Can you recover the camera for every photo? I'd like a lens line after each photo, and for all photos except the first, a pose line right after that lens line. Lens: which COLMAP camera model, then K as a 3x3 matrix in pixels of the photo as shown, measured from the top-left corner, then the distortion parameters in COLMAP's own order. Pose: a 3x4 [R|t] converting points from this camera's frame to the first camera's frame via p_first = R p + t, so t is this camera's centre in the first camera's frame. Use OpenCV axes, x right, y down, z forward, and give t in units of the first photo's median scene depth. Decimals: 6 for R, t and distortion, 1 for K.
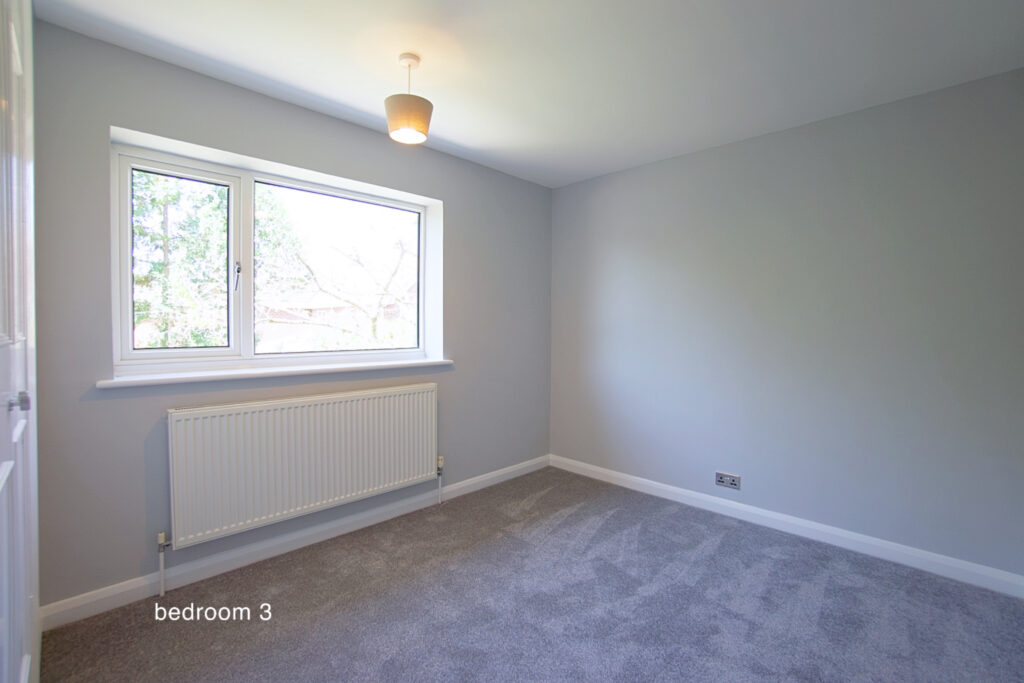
lens RADIAL K [[451.0, 0, 510.5], [0, 451.0, 336.3], [0, 0, 1]] dist [-0.062912, 0.021579]
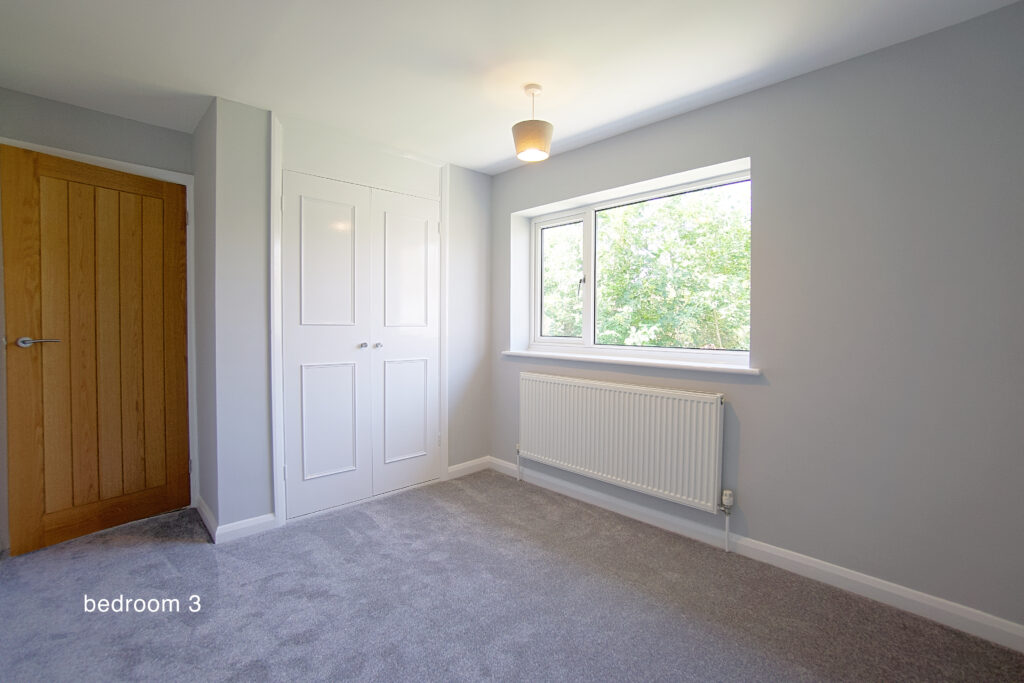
lens RADIAL K [[451.0, 0, 510.5], [0, 451.0, 336.3], [0, 0, 1]] dist [-0.062912, 0.021579]
pose [[-0.011271, 0.025235, -0.999618, 0.636630], [-0.030835, 0.999197, 0.025572, -0.007752], [0.999461, 0.031111, -0.010483, 0.655065]]
